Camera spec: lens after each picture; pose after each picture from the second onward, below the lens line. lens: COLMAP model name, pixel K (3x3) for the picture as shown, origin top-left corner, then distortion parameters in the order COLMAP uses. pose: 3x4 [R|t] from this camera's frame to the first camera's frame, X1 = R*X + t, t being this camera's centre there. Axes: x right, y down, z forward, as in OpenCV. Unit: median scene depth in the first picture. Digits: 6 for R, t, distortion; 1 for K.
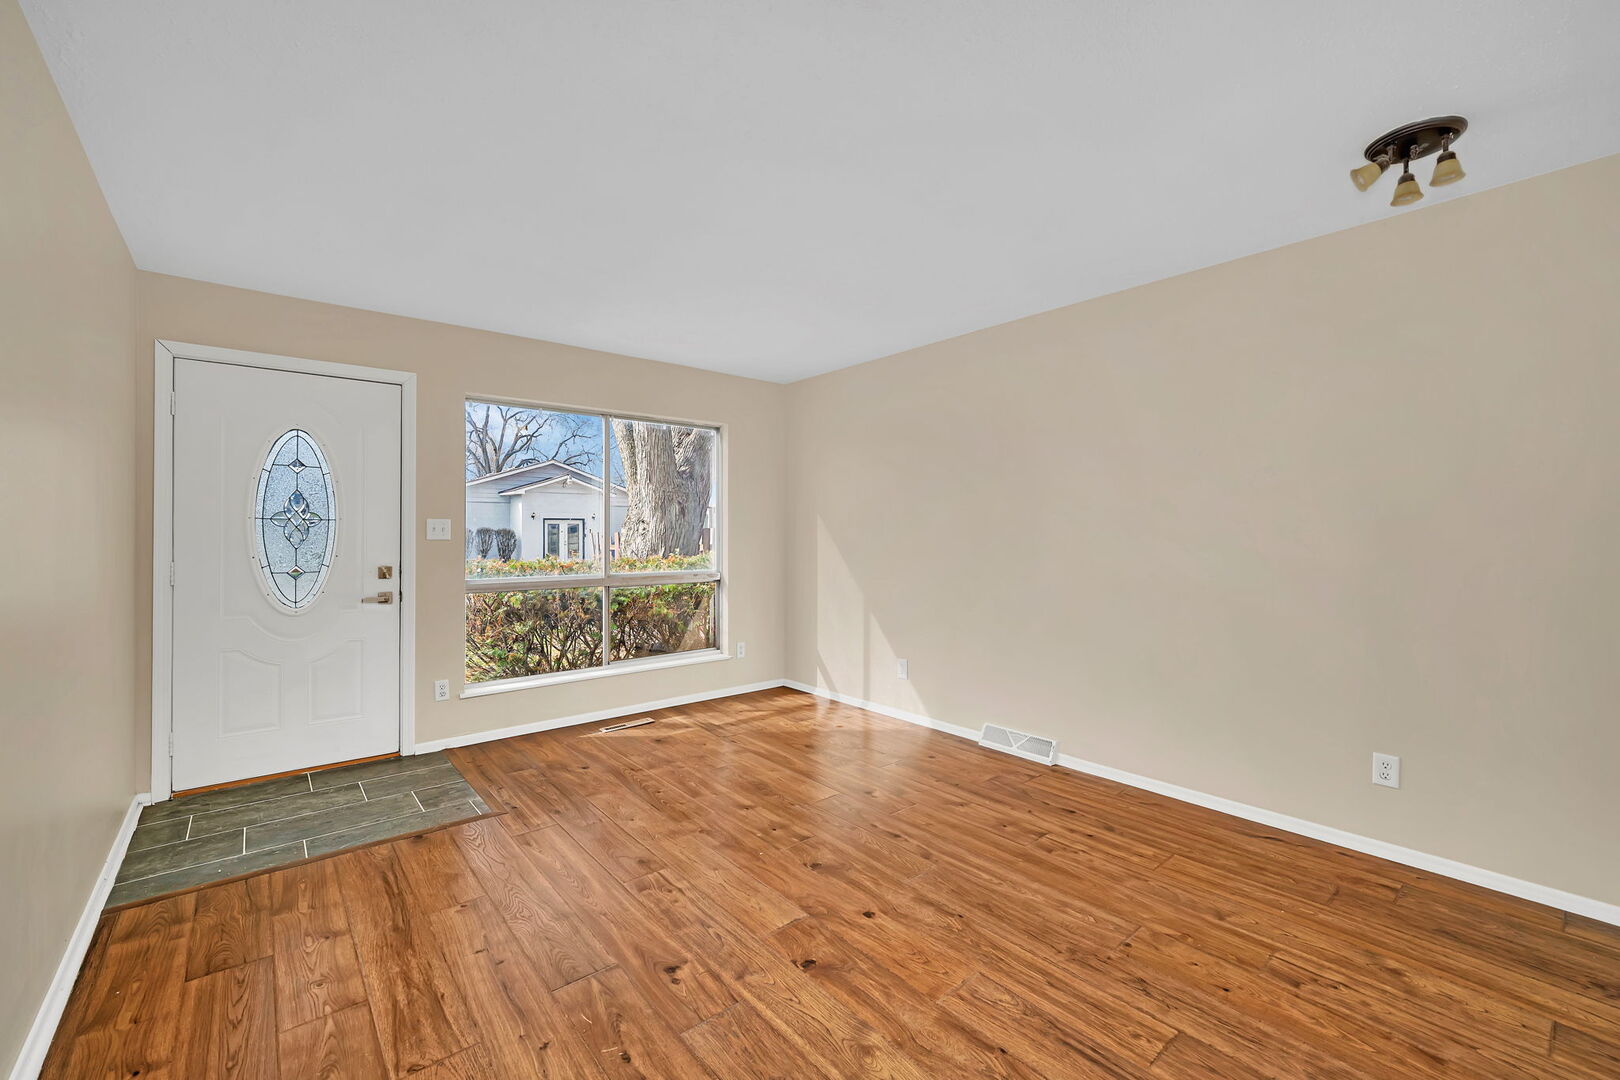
lens RADIAL K [[669.2, 0, 815.4], [0, 669.2, 540.1], [0, 0, 1]] dist [0.007798, -0.000726]
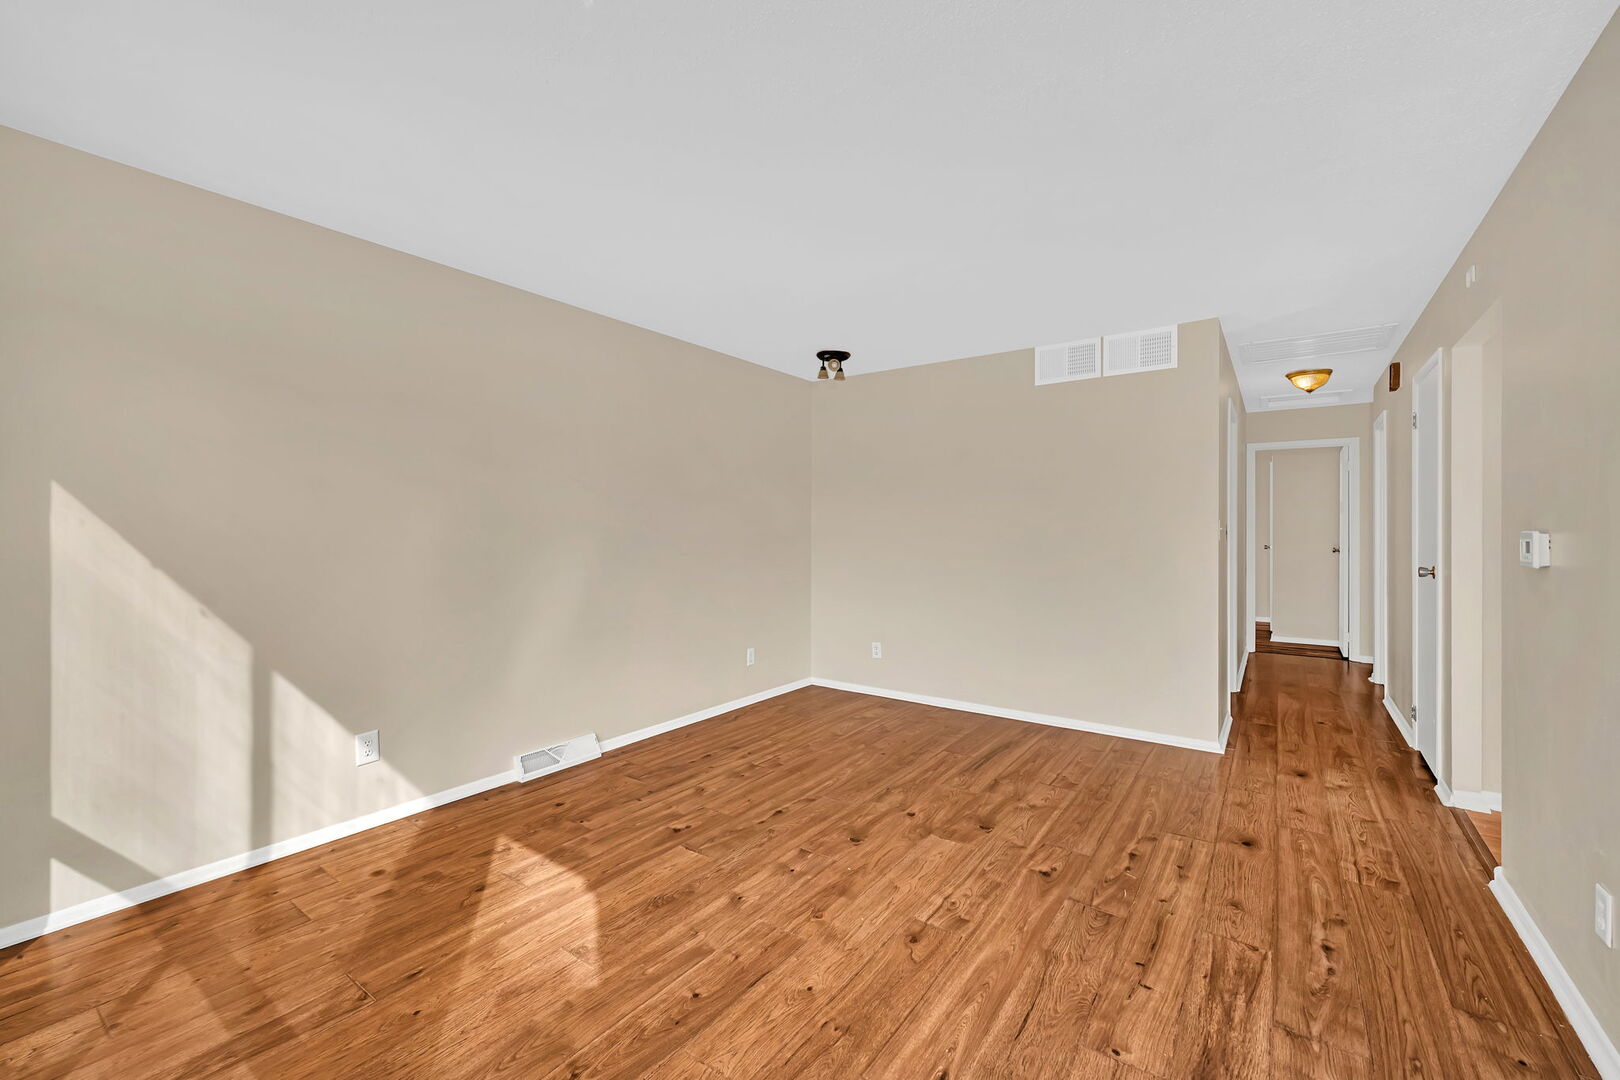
lens RADIAL K [[669.2, 0, 815.2], [0, 669.2, 532.6], [0, 0, 1]] dist [0.007798, -0.000726]
pose [[-0.262125, -0.000574, 0.965034, -1.146716], [0.007001, 0.999972, 0.002497, -0.006466], [-0.965009, 0.007411, -0.262113, 1.518034]]
